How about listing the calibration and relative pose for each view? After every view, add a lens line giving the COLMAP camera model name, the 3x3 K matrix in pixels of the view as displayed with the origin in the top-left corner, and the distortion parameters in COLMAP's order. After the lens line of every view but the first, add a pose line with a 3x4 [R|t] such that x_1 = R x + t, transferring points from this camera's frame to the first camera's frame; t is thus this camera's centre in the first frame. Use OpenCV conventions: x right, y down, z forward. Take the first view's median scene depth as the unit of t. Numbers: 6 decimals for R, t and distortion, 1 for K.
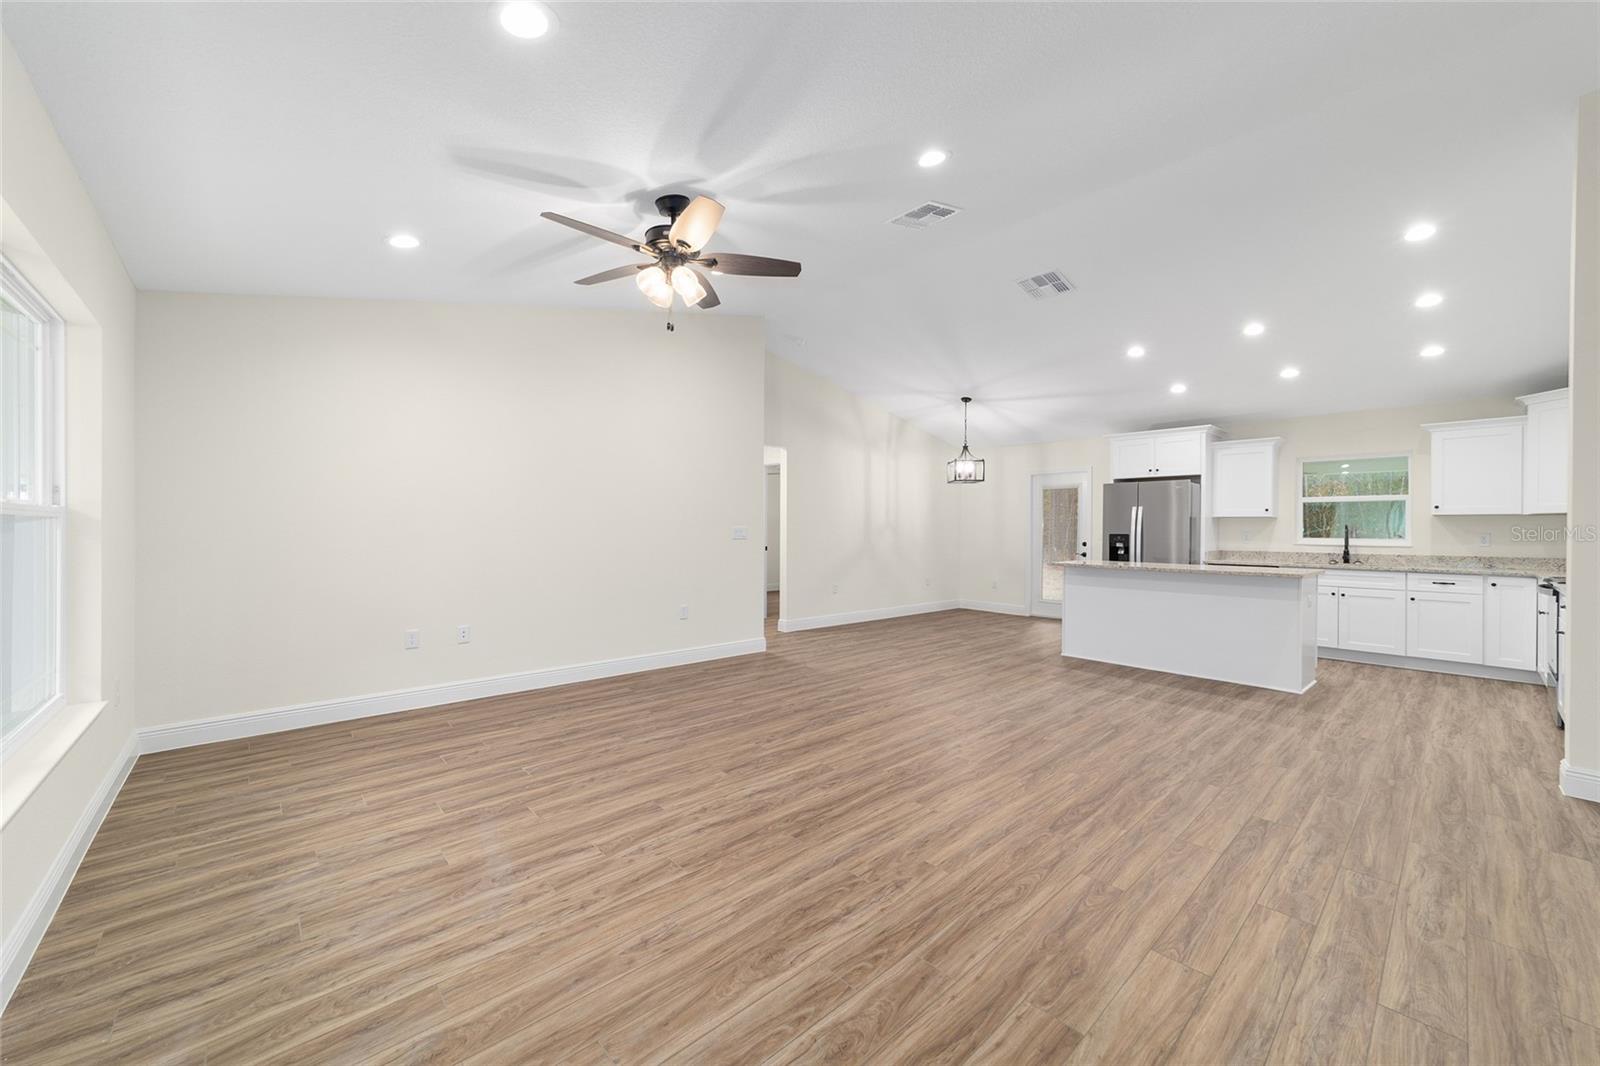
lens RADIAL K [[607.4, 0, 799.4], [0, 607.4, 527.9], [0, 0, 1]] dist [-0.012463, 0.000245]
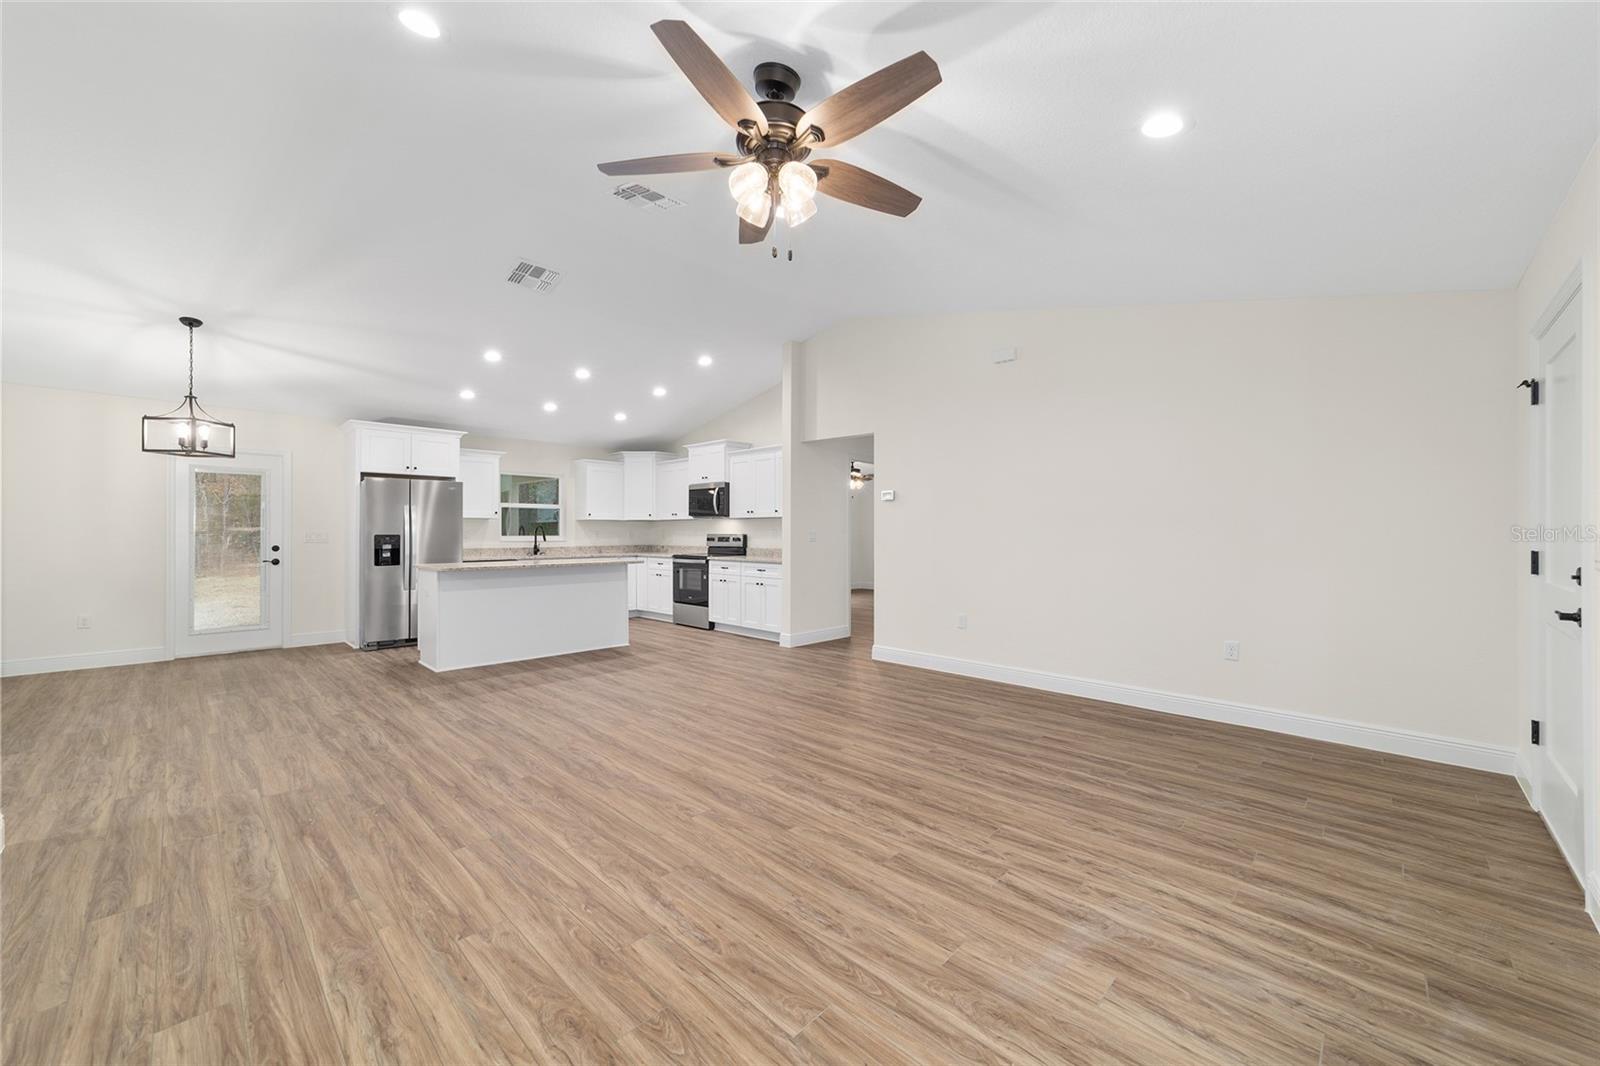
lens RADIAL K [[607.4, 0, 799.4], [0, 607.4, 527.9], [0, 0, 1]] dist [-0.012463, 0.000245]
pose [[-0.058330, 0.000321, 0.998297, -1.031464], [-0.003223, 0.999995, -0.000510, -0.003993], [-0.998292, -0.003248, -0.058329, 1.133406]]
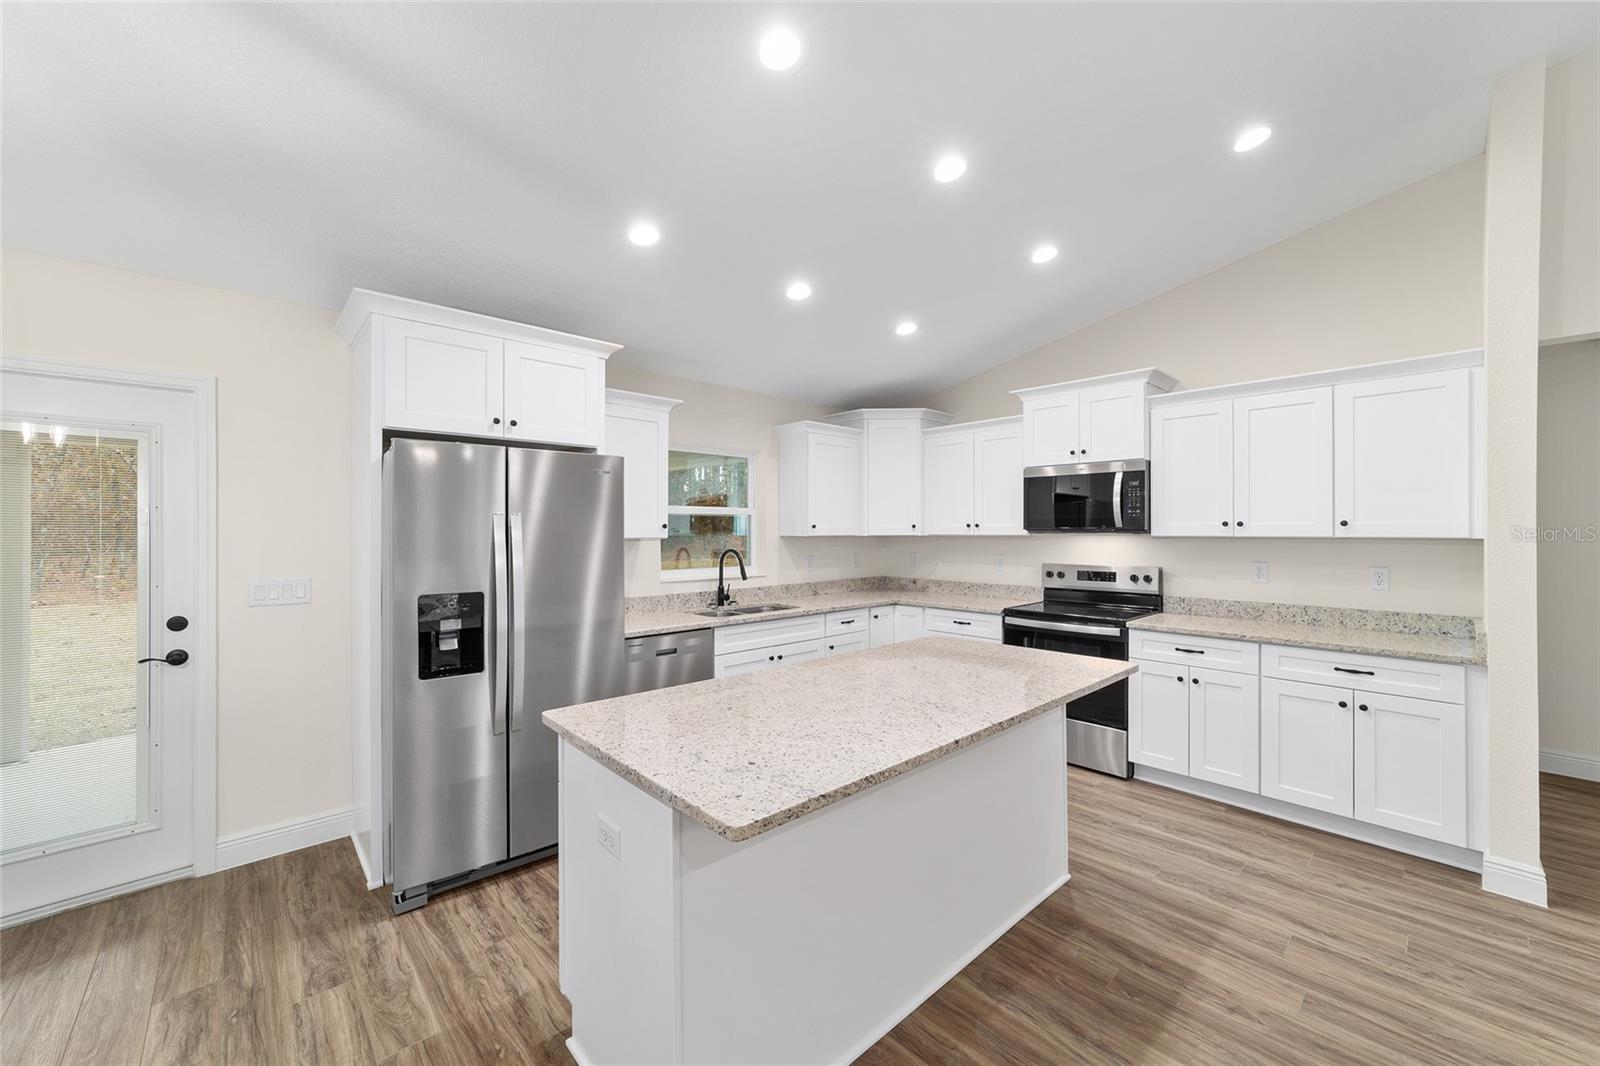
lens RADIAL K [[624.8, 0, 816.7], [0, 624.8, 532.2], [0, 0, 1]] dist [-0.019437, -0.000007]
pose [[-0.022276, -0.010468, 0.999697, 0.463063], [-0.002481, 0.999943, 0.010415, -0.071972], [-0.999749, -0.002248, -0.022301, 2.066277]]
